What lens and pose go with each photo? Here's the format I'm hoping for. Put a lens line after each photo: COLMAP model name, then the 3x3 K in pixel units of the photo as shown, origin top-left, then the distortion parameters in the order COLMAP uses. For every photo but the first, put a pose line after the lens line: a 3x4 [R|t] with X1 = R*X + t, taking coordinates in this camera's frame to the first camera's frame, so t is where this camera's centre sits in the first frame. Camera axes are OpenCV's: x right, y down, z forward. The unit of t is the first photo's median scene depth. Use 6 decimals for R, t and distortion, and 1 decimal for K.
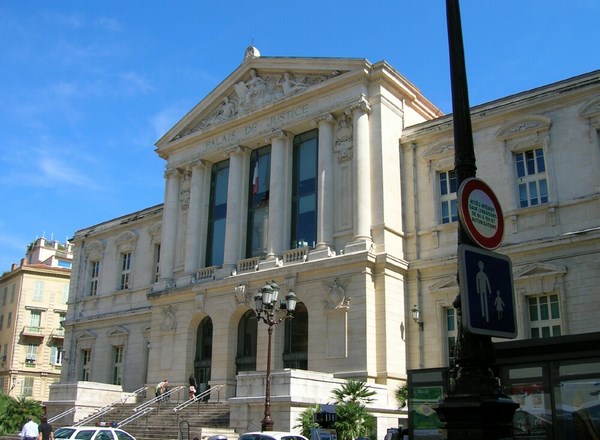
lens RADIAL K [[746.3, 0, 300.0], [0, 746.3, 220.0], [0, 0, 1]] dist [-0.114931, -0.002076]
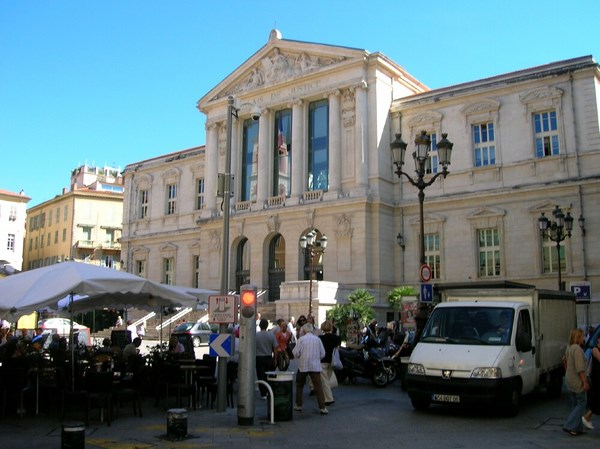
lens RADIAL K [[691.1, 0, 300.0], [0, 691.1, 224.5], [0, 0, 1]] dist [-0.009285, -0.011388]
pose [[0.999894, -0.009076, 0.011391, -0.038345], [0.007386, 0.990059, 0.140461, -0.068072], [-0.012553, -0.140362, 0.990021, -0.230024]]
